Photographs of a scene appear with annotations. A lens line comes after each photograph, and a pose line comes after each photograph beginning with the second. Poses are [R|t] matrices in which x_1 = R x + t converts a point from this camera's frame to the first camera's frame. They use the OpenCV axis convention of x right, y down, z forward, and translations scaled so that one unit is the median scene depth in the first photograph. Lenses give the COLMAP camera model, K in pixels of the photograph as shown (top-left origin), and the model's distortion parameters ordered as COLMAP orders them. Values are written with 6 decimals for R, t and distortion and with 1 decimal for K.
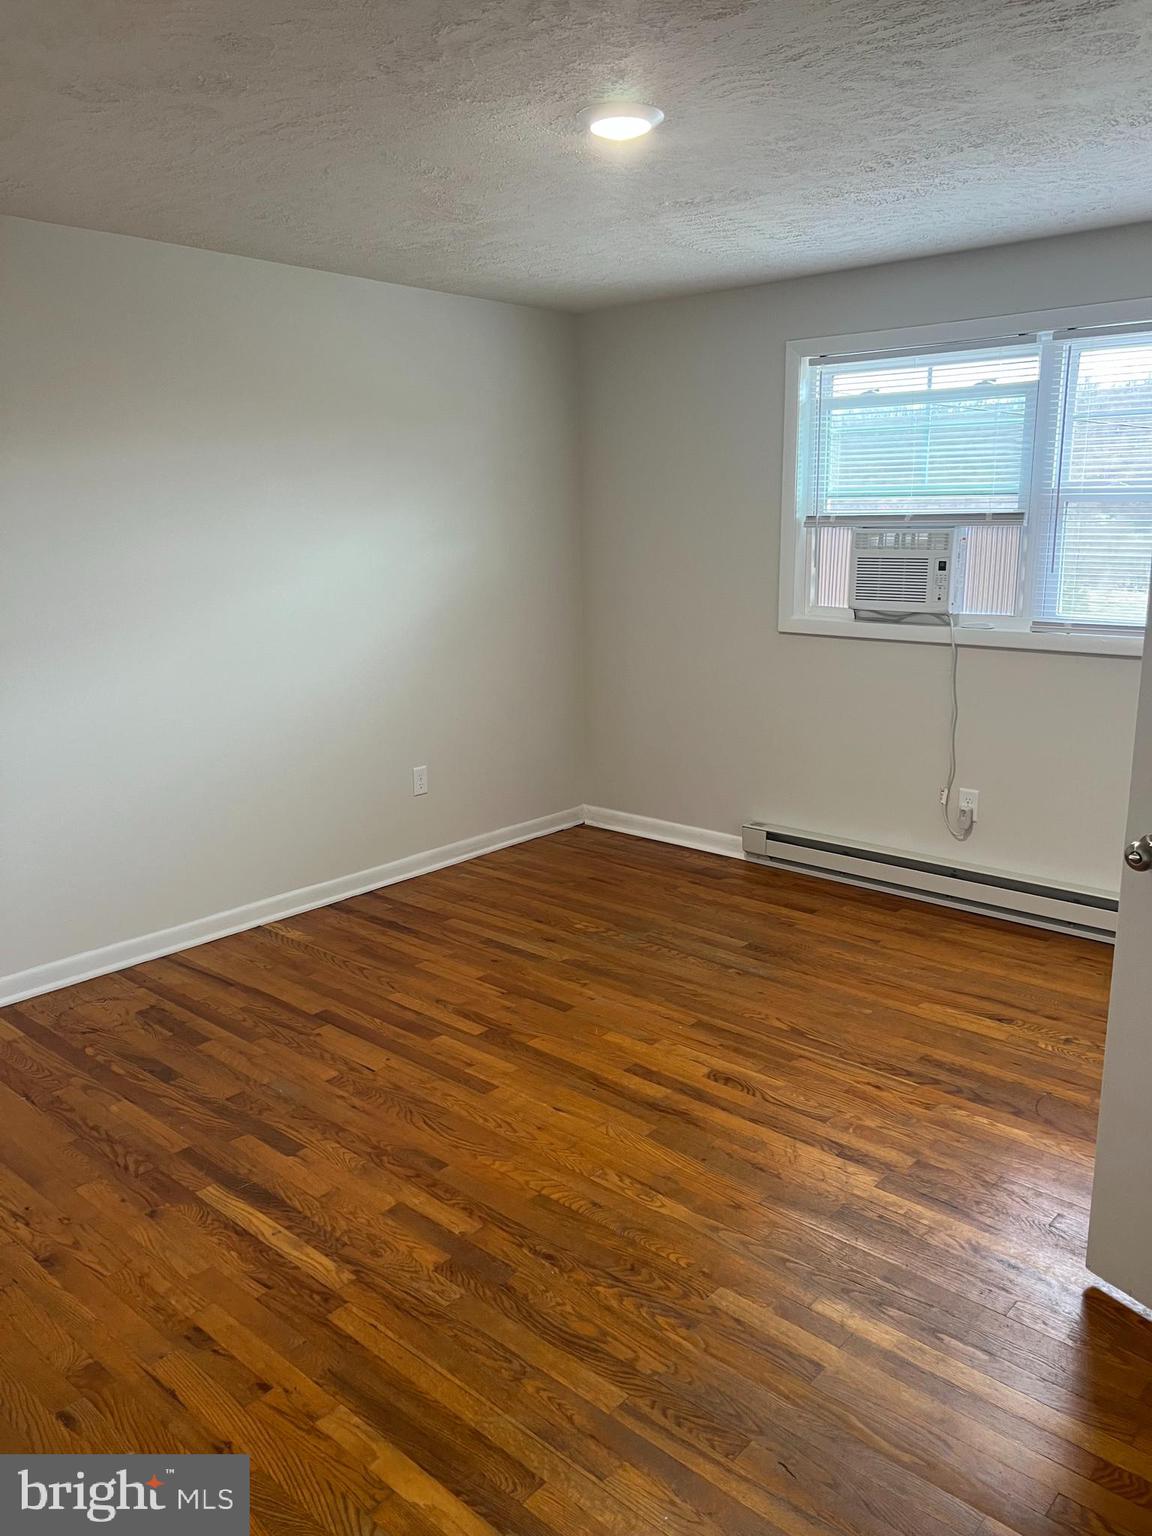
lens RADIAL K [[1176.7, 0, 576.0], [0, 1176.7, 768.0], [0, 0, 1]] dist [0.057514, -0.003086]
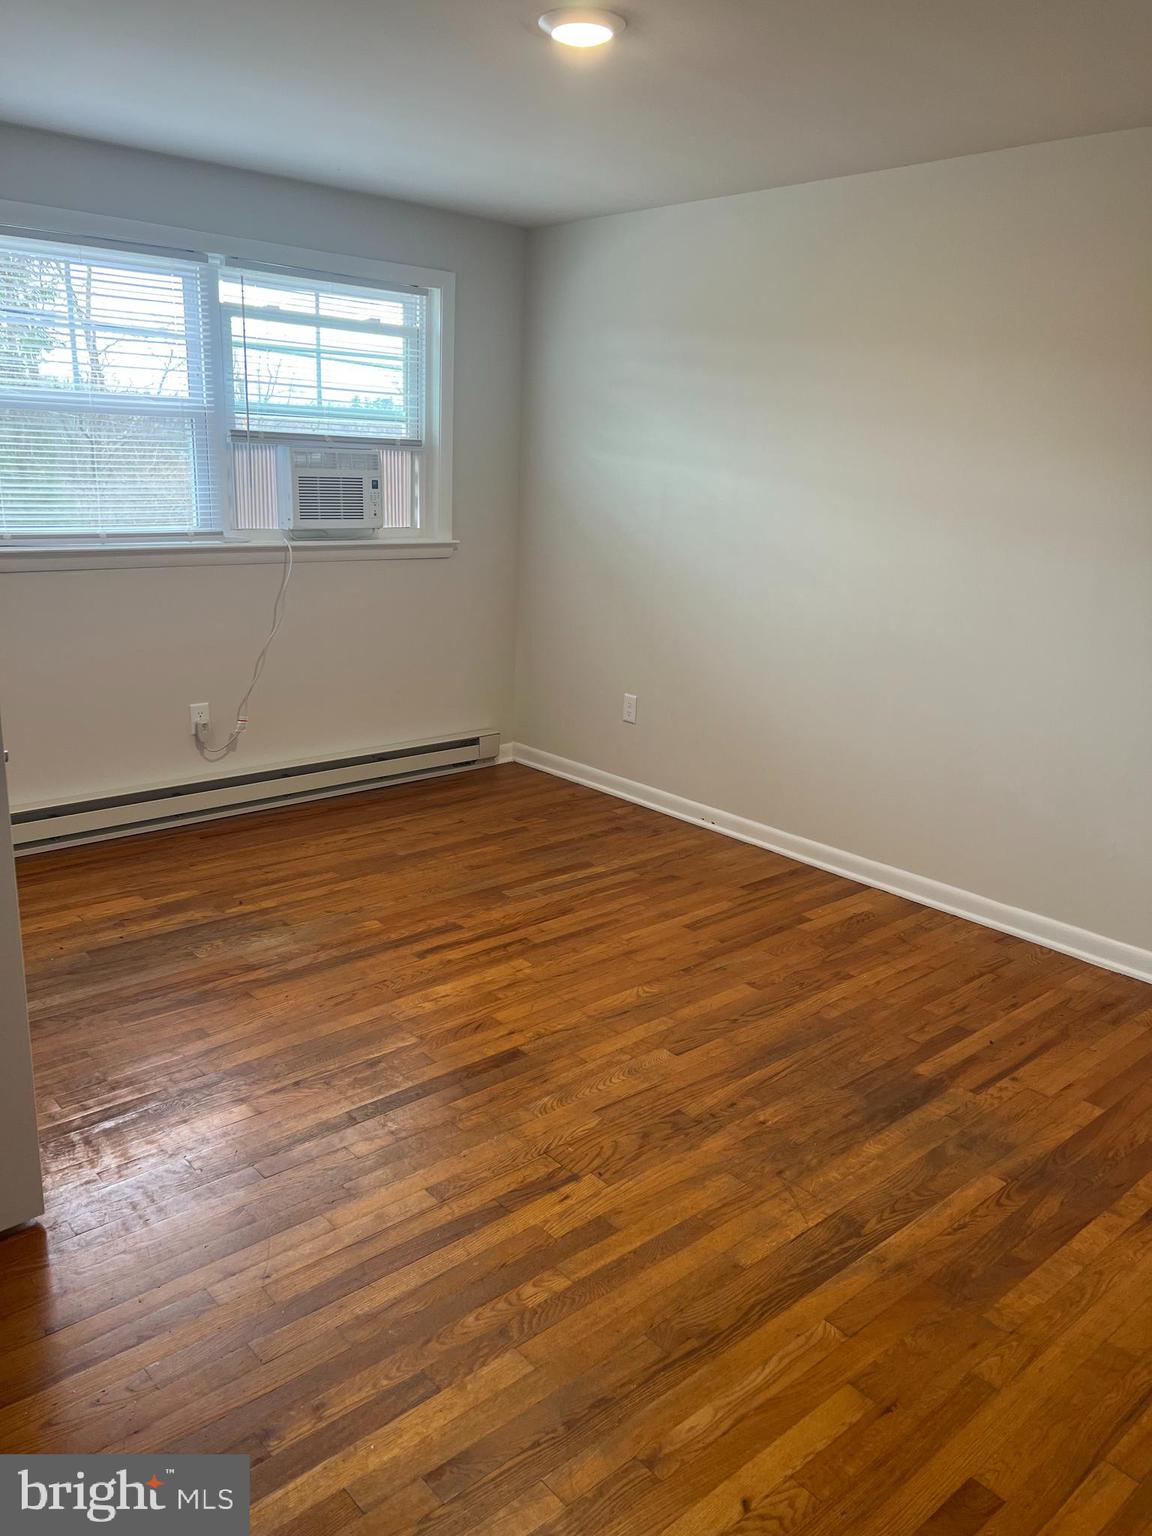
lens RADIAL K [[1176.7, 0, 576.0], [0, 1176.7, 768.0], [0, 0, 1]] dist [0.057514, -0.003086]
pose [[0.120925, -0.253773, 0.959675, -0.785371], [0.172352, 0.957454, 0.231468, -0.137735], [-0.977585, 0.137411, 0.159519, 0.662716]]
